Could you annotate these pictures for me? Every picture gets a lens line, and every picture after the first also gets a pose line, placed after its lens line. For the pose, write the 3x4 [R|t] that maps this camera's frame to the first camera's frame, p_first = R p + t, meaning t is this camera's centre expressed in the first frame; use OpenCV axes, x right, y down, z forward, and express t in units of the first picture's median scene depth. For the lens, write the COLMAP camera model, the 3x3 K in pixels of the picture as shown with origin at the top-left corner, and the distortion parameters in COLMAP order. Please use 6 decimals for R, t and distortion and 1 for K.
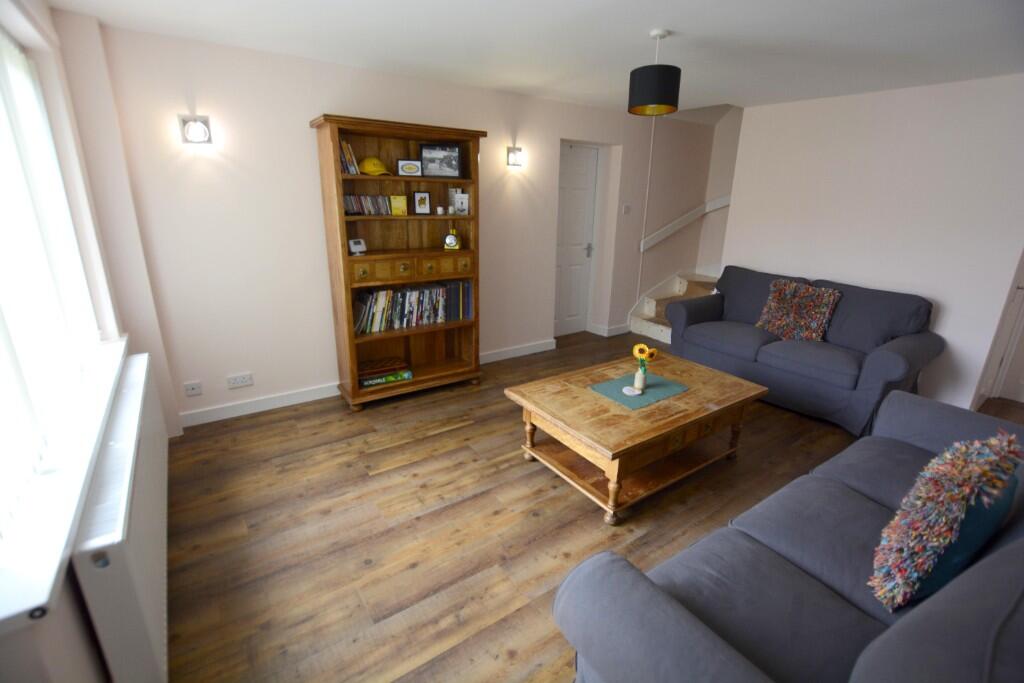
lens RADIAL K [[461.0, 0, 518.3], [0, 461.0, 339.3], [0, 0, 1]] dist [-0.024498, 0.002314]
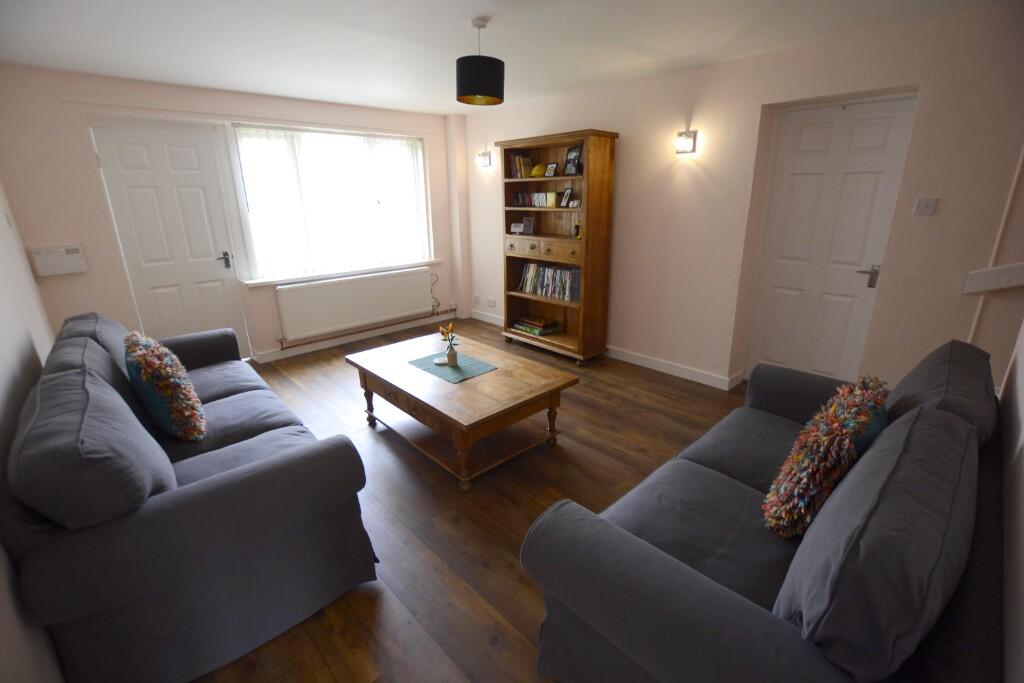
lens RADIAL K [[461.0, 0, 520.1], [0, 461.0, 342.0], [0, 0, 1]] dist [-0.024498, 0.002314]
pose [[0.142364, 0.280139, -0.949344, 0.974339], [-0.277395, 0.931971, 0.233414, -0.182609], [0.950150, 0.230114, 0.210388, 0.684562]]
